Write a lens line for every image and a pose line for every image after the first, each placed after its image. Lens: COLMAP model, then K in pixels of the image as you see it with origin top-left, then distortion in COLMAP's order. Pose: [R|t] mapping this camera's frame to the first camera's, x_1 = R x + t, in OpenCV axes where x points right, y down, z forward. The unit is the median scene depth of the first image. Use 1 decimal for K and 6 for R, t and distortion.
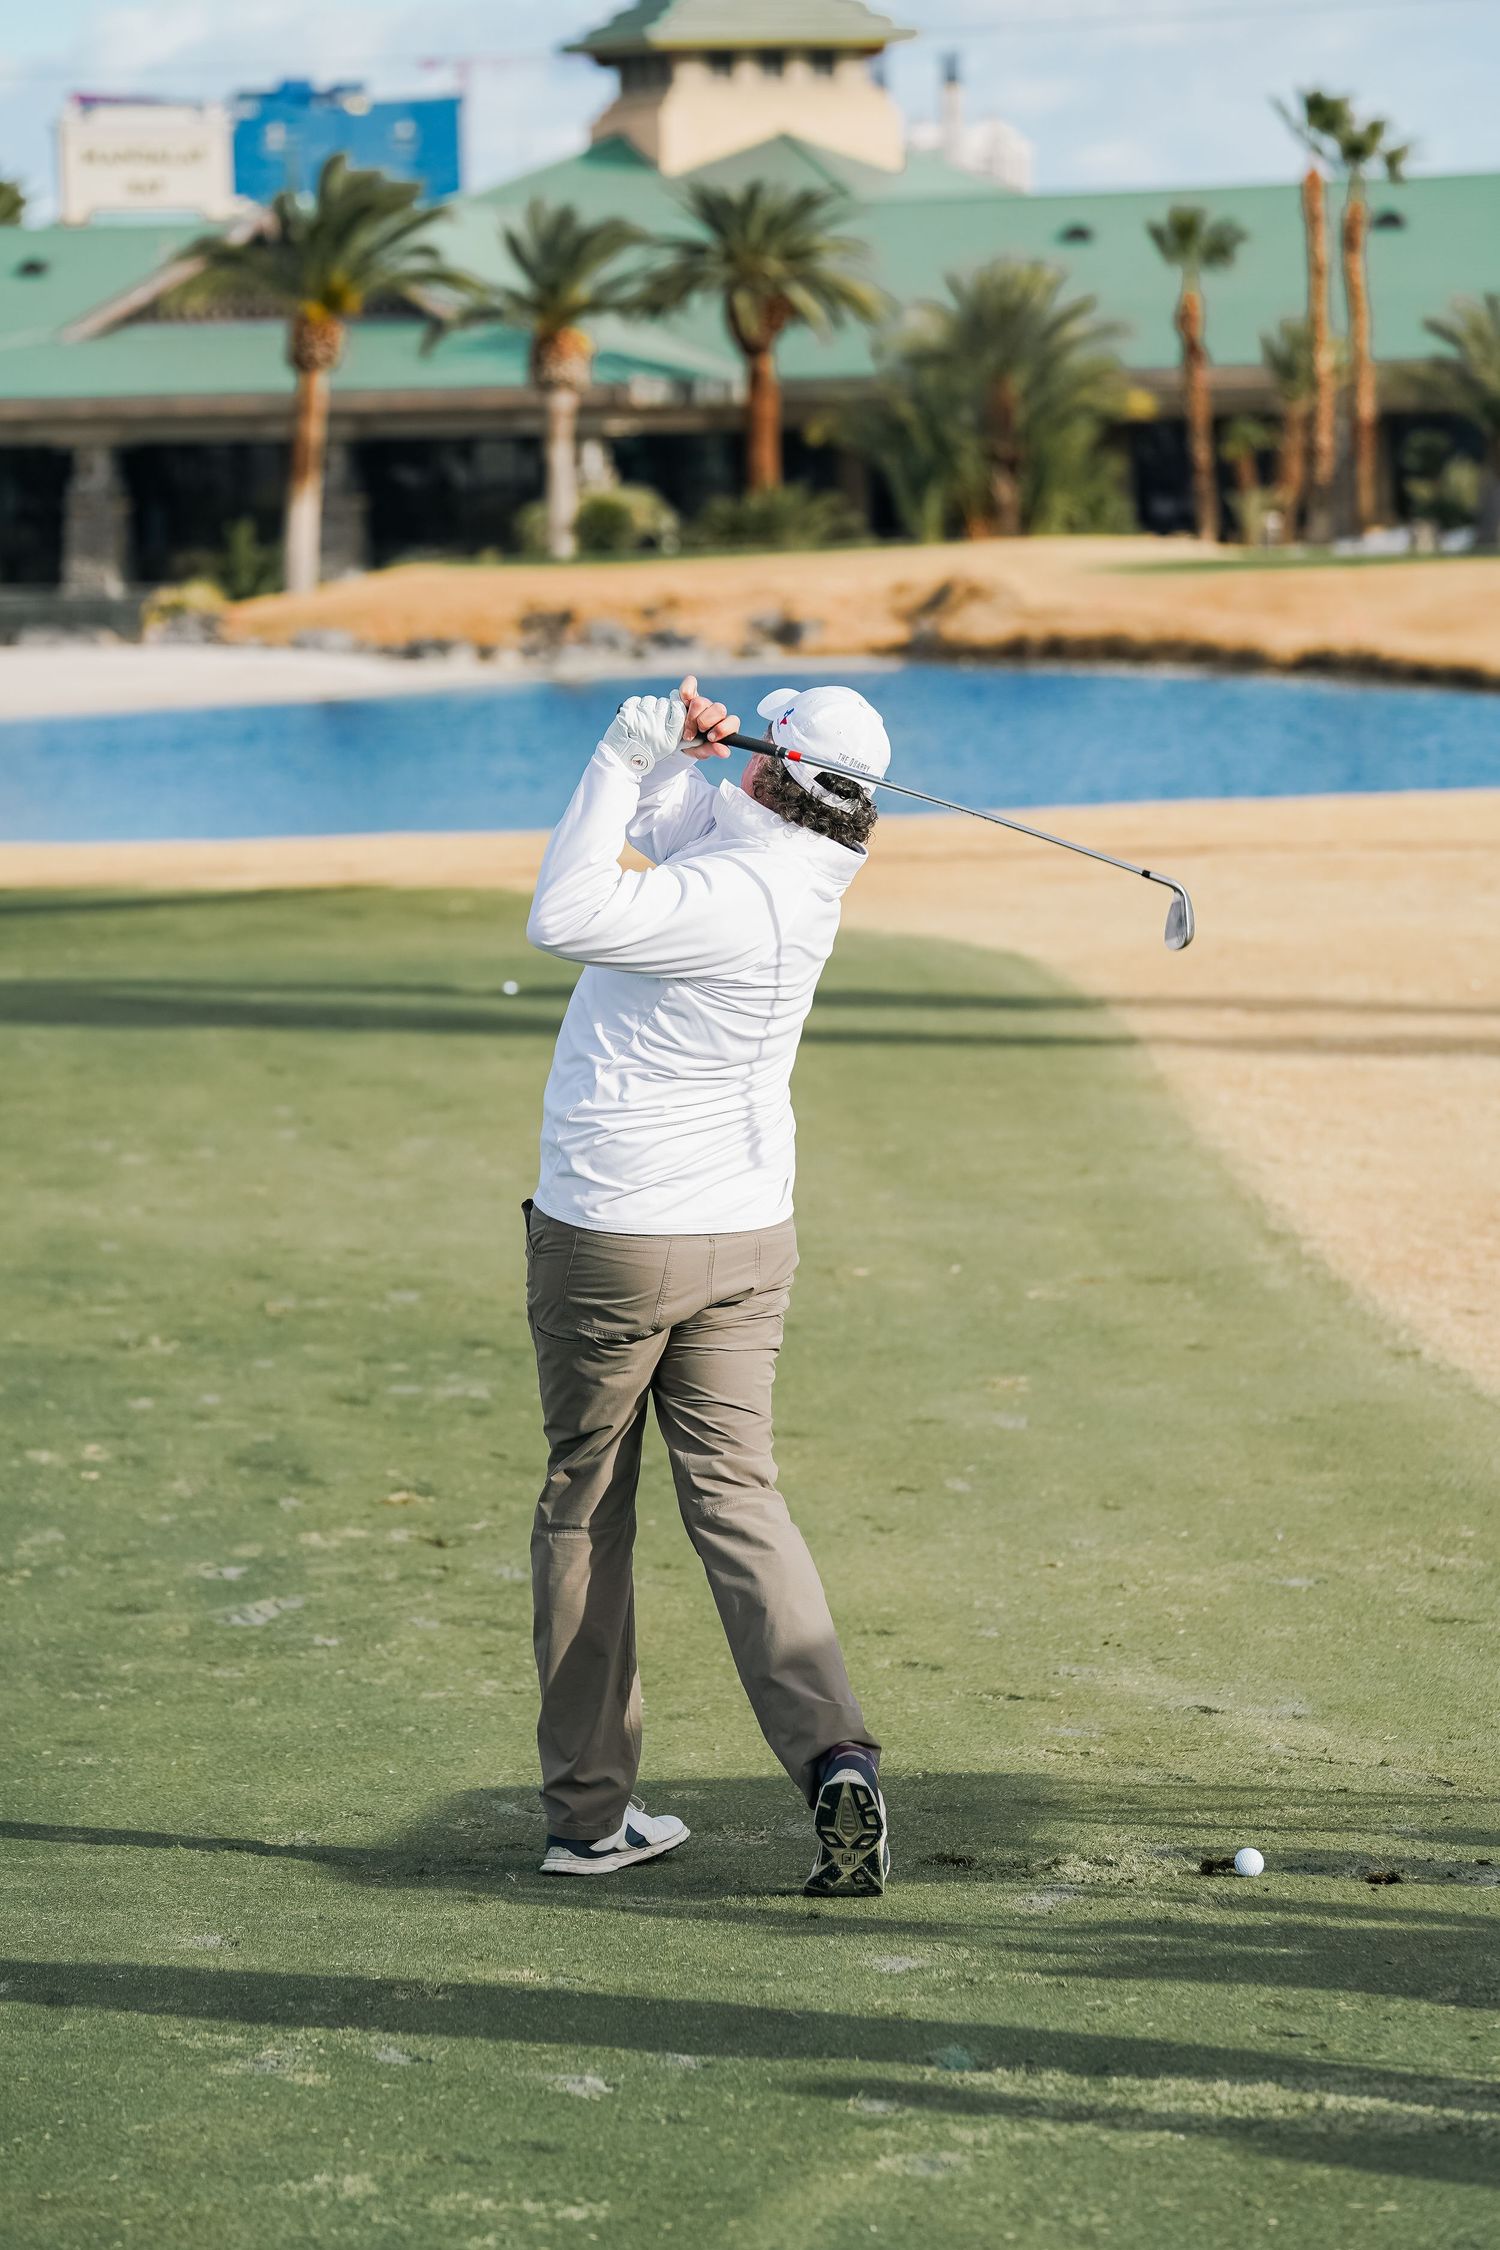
lens RADIAL K [[8782.7, 0, 752.0], [0, 8782.7, 1126.1], [0, 0, 1]] dist [0.551700, 0.000000]
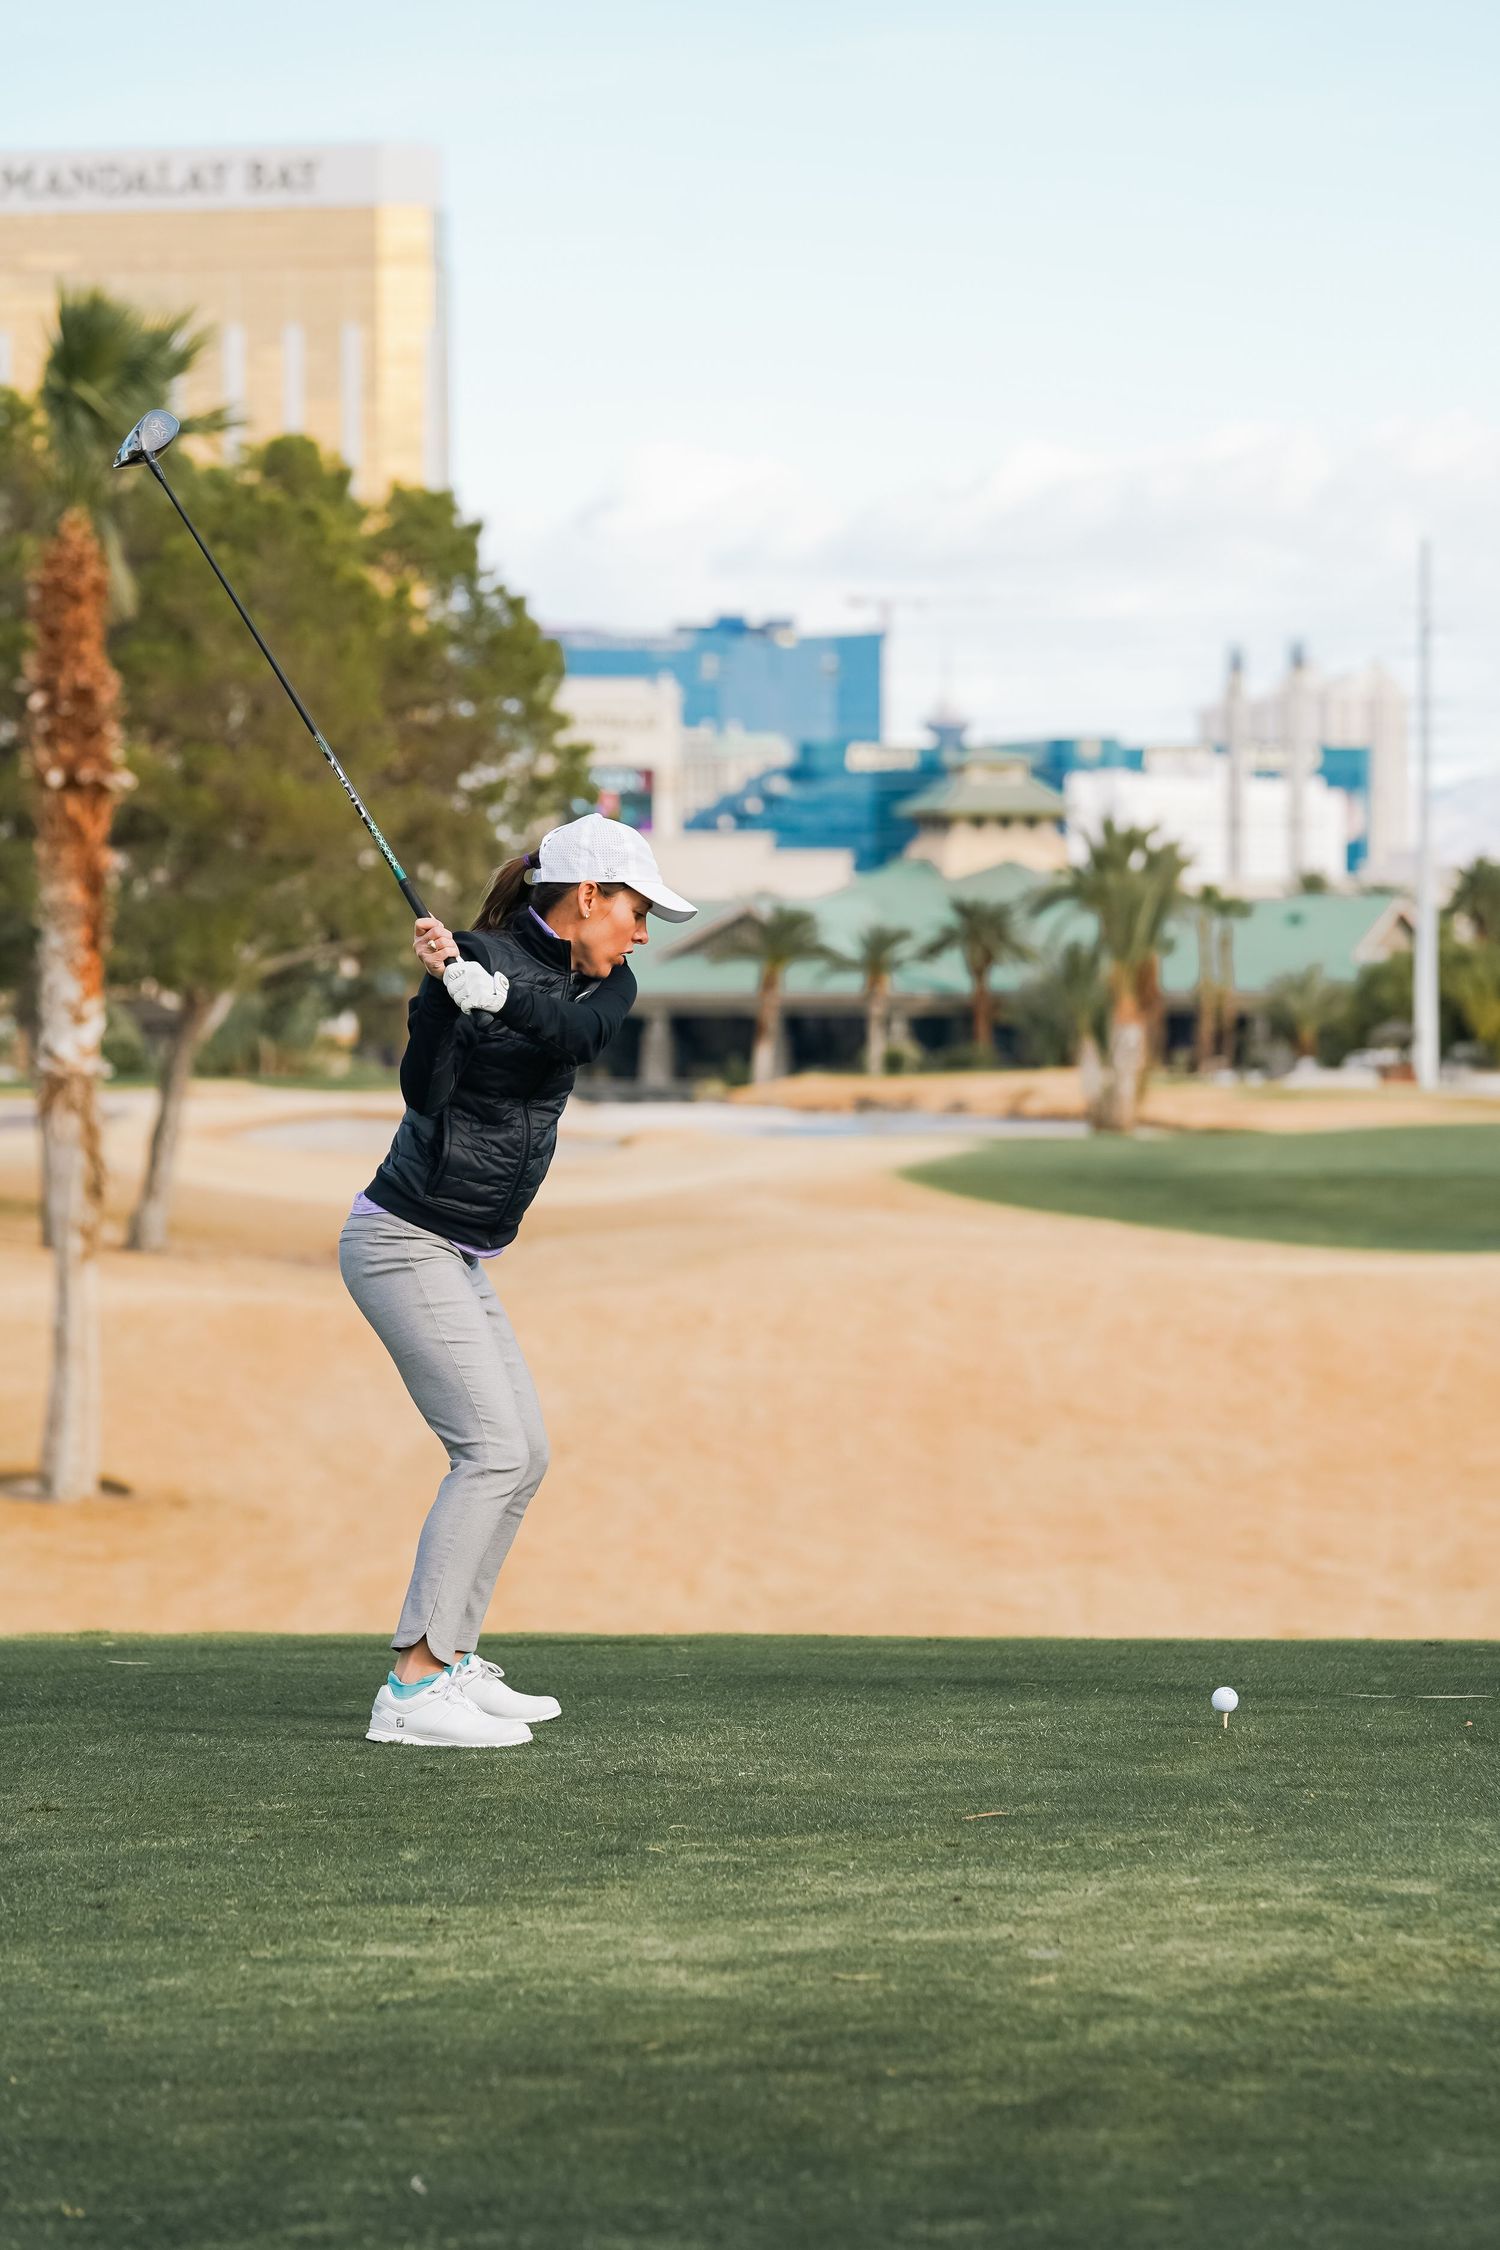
lens RADIAL K [[9292.5, 0, 795.5], [0, 9292.5, 1136.6], [0, 0, 1]] dist [0.582606, 0.000000]
pose [[0.998843, 0.023873, -0.041740, 0.361203], [-0.026180, 0.998108, -0.055628, 0.532679], [0.040333, 0.056656, 0.997579, -8.656331]]
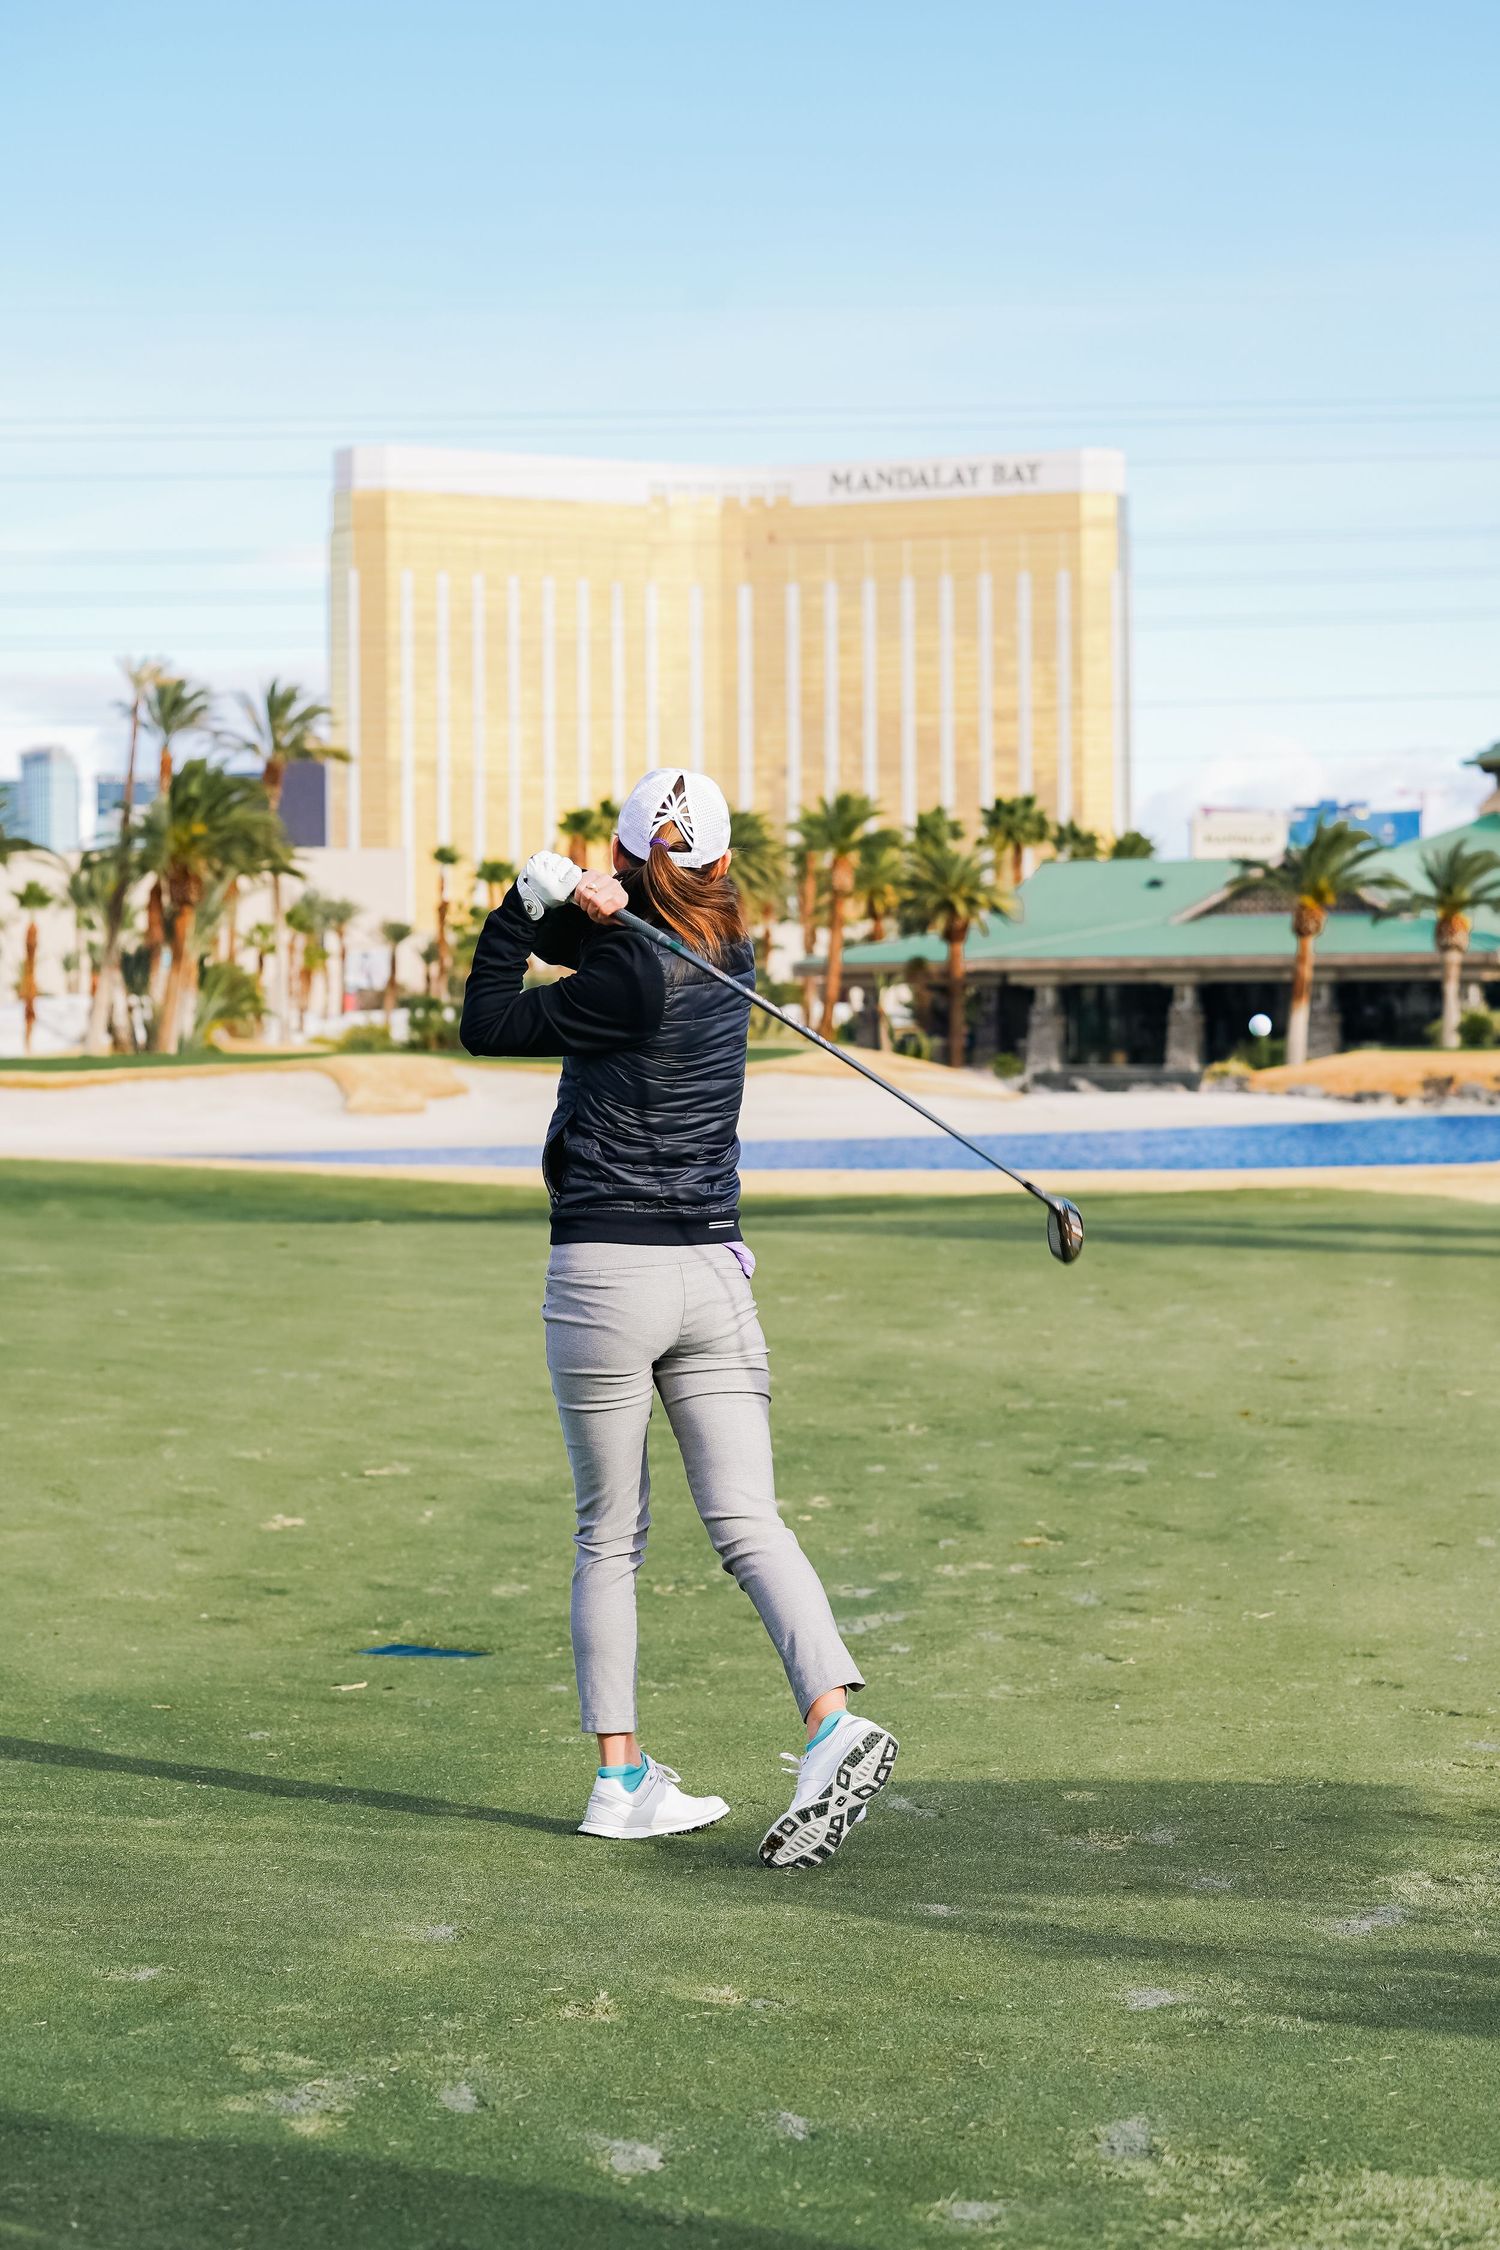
lens RADIAL K [[5026.4, 0, 796.0], [0, 5026.4, 1169.4], [0, 0, 1]] dist [-0.317556, 0.000000]
pose [[0.987609, 0.021374, -0.155475, 0.023494], [-0.028192, 0.998729, -0.041783, 0.014094], [0.154384, 0.045648, 0.986956, 0.207358]]
